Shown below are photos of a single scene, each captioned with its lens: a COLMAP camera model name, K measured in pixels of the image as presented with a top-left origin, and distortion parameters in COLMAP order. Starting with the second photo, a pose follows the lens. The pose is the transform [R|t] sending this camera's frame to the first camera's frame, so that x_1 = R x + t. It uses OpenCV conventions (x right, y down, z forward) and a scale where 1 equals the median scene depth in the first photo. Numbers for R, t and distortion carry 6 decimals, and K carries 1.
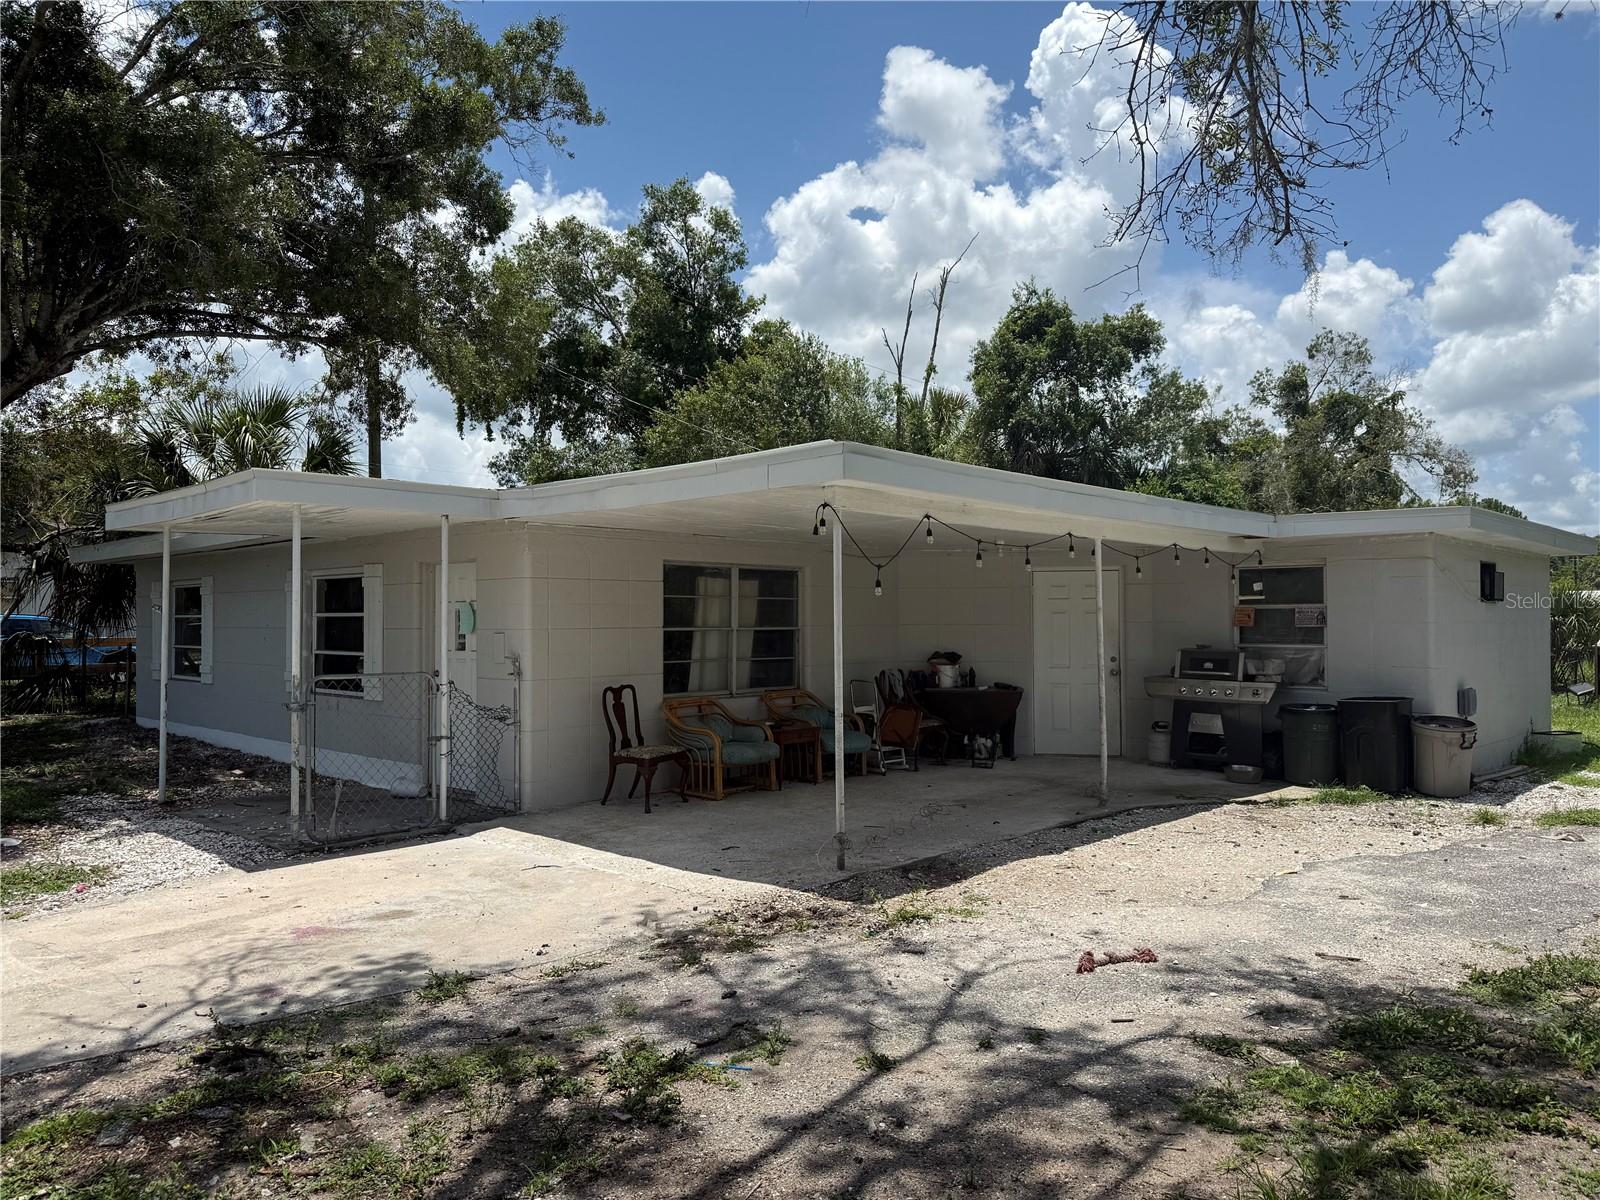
lens RADIAL K [[1133.2, 0, 799.3], [0, 1133.2, 592.8], [0, 0, 1]] dist [0.099360, -0.041195]
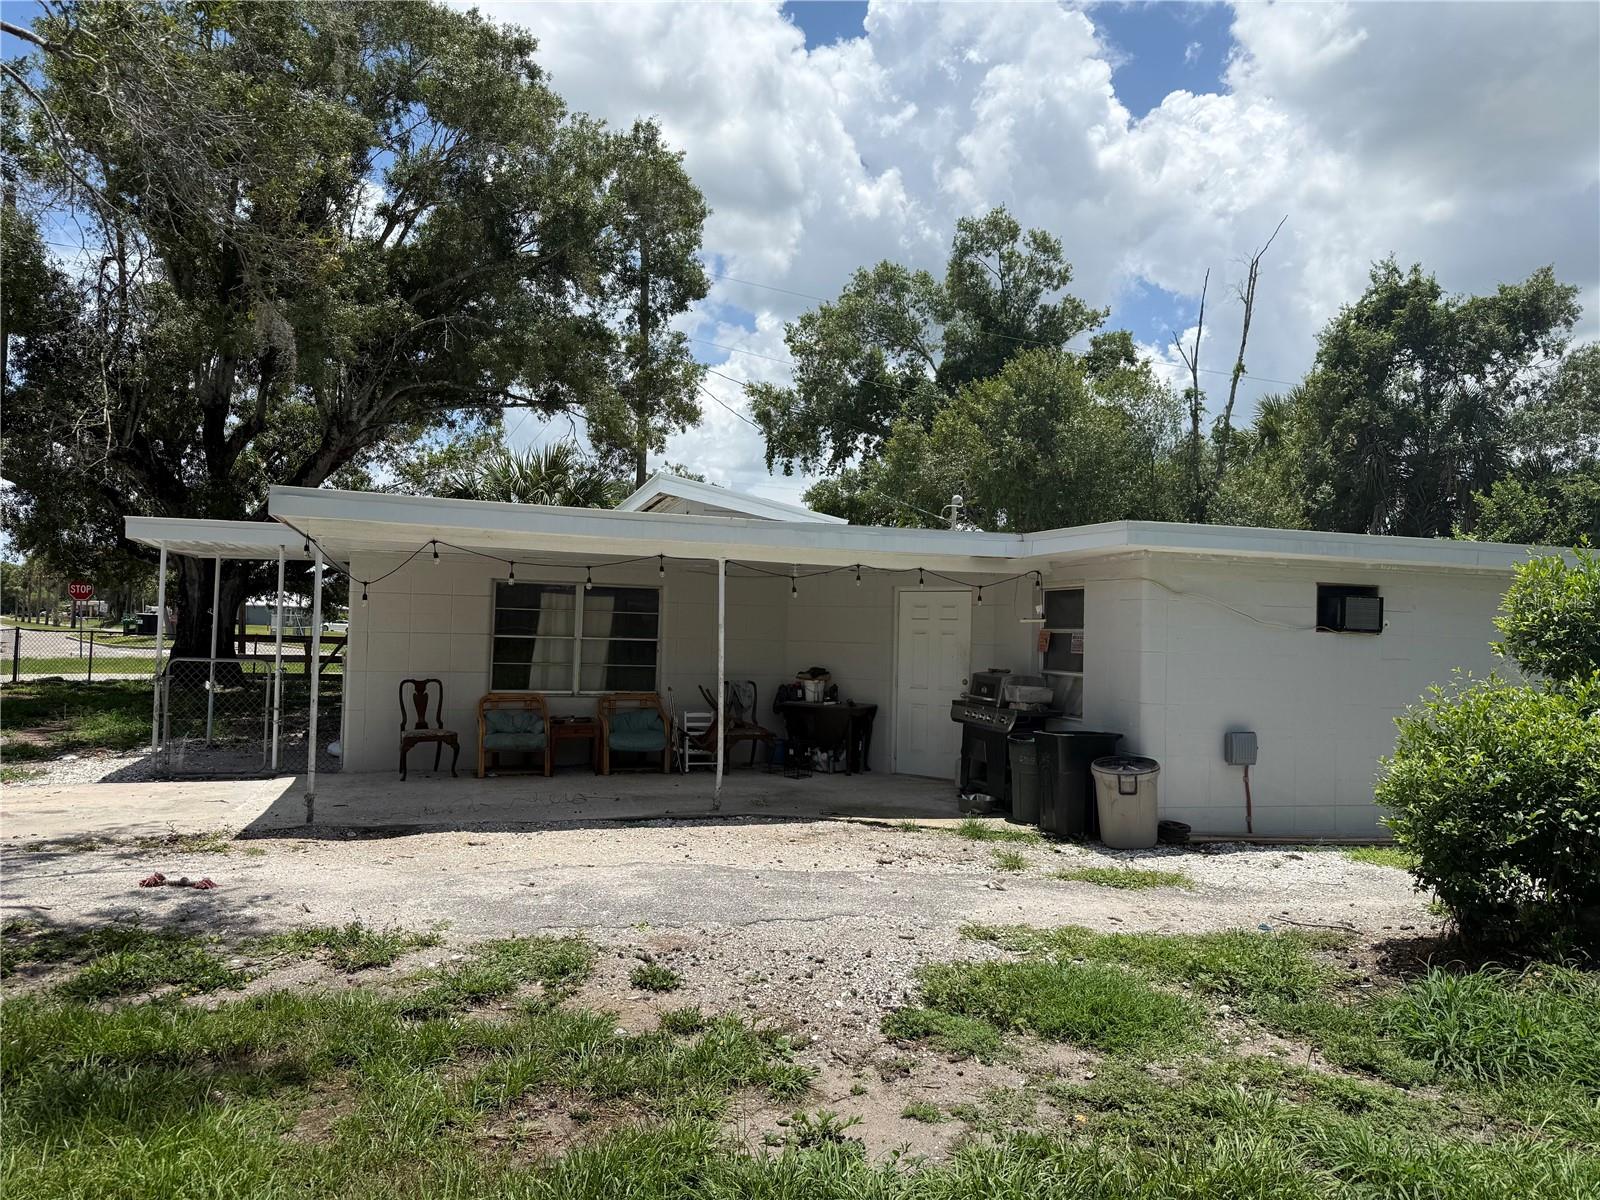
lens RADIAL K [[1102.6, 0, 802.3], [0, 1102.6, 635.6], [0, 0, 1]] dist [0.000327, -0.002349]
pose [[0.867492, 0.027067, -0.496714, 0.623625], [-0.015534, 0.999506, 0.027337, -0.004497], [0.497208, -0.015998, 0.867484, 0.123780]]
